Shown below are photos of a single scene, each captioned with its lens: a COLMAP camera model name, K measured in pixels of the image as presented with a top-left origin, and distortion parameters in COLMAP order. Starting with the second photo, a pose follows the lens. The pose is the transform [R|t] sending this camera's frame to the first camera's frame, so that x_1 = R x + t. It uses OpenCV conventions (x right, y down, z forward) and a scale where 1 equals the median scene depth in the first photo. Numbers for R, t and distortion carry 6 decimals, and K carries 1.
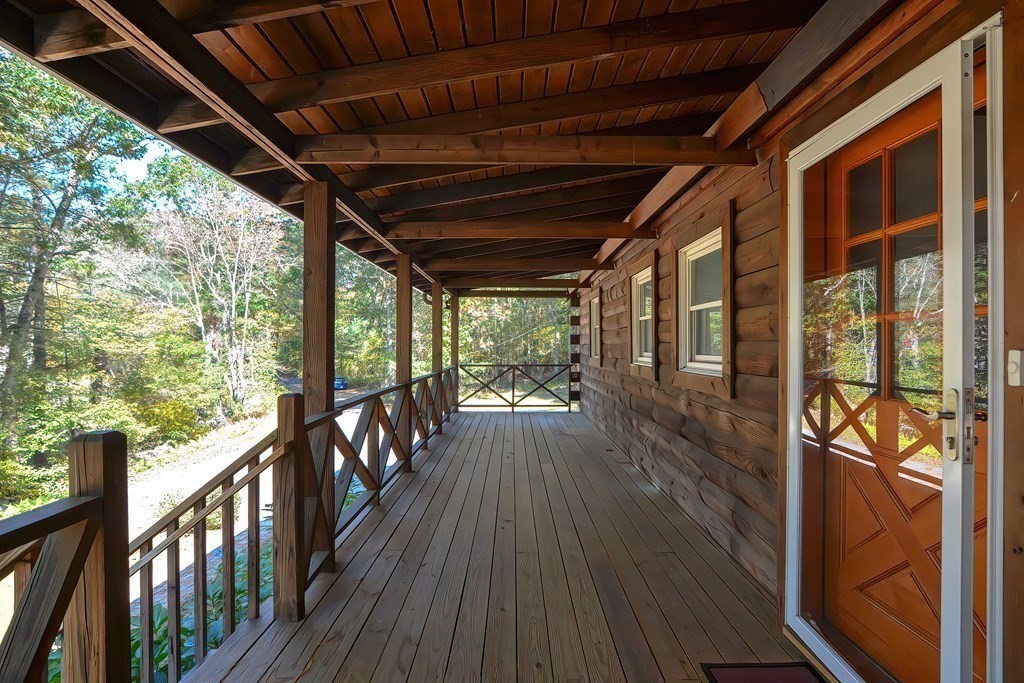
lens RADIAL K [[521.4, 0, 511.7], [0, 521.4, 341.0], [0, 0, 1]] dist [-0.022684, -0.000313]
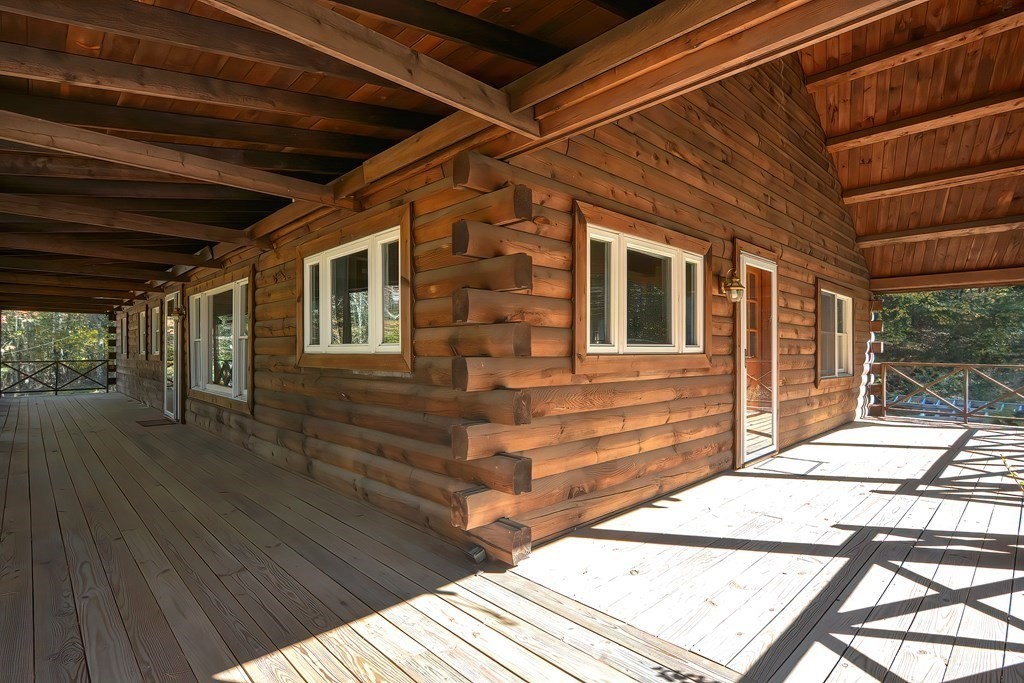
lens RADIAL K [[521.4, 0, 512.3], [0, 521.4, 342.5], [0, 0, 1]] dist [-0.022684, -0.000313]
pose [[0.726330, 0.001446, 0.687345, -0.055185], [0.001089, 0.999994, -0.003255, 0.001915], [-0.687346, 0.003113, 0.726324, -0.829342]]
